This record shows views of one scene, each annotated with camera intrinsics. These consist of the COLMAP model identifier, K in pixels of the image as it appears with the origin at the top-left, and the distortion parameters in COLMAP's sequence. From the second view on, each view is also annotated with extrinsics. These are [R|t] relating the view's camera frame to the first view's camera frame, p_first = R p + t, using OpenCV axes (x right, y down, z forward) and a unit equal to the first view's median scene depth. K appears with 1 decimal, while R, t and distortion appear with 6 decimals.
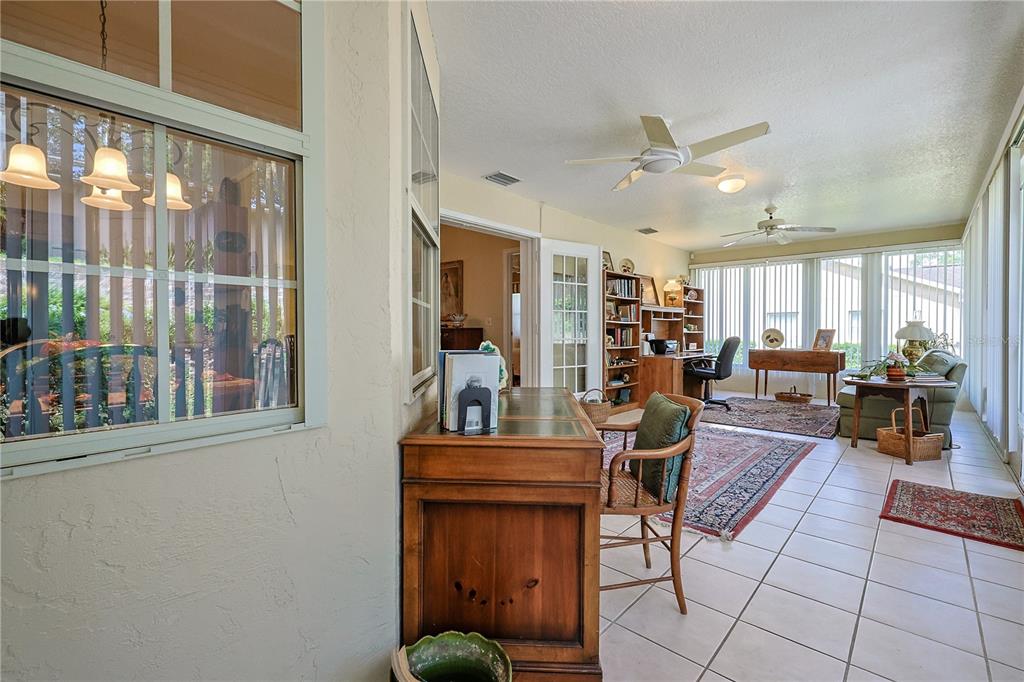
lens RADIAL K [[449.6, 0, 512.4], [0, 449.6, 335.9], [0, 0, 1]] dist [-0.003502, 0.001864]
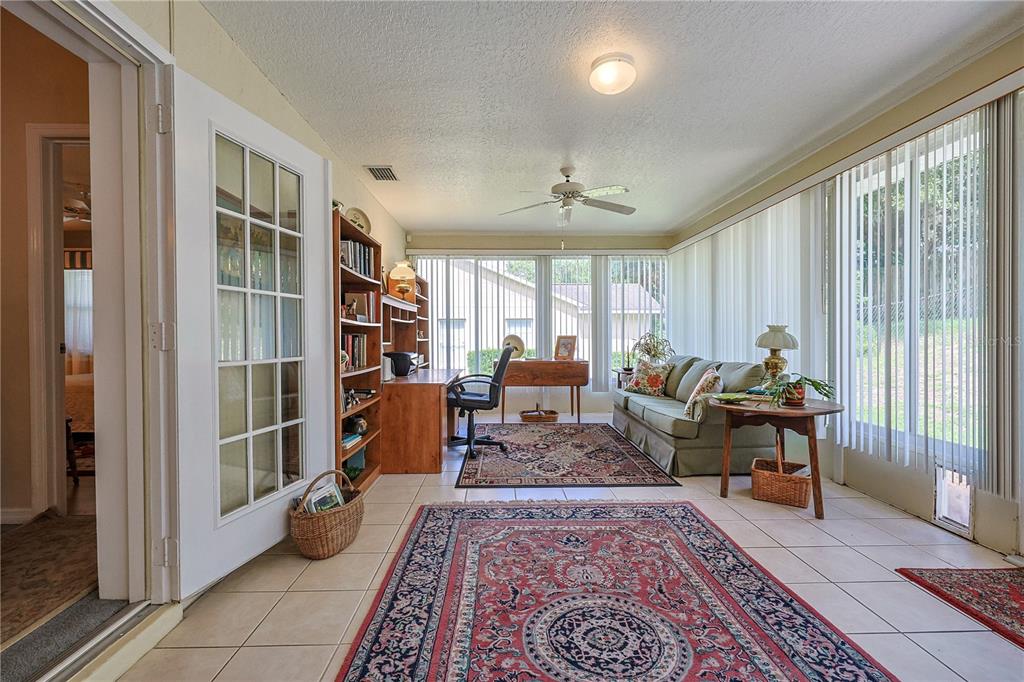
lens RADIAL K [[449.6, 0, 516.6], [0, 449.6, 340.4], [0, 0, 1]] dist [-0.003502, 0.001864]
pose [[0.714430, -0.010700, 0.699625, 0.007280], [0.013772, 0.999904, 0.001228, -0.007960], [-0.699572, 0.008757, 0.714509, 0.461037]]
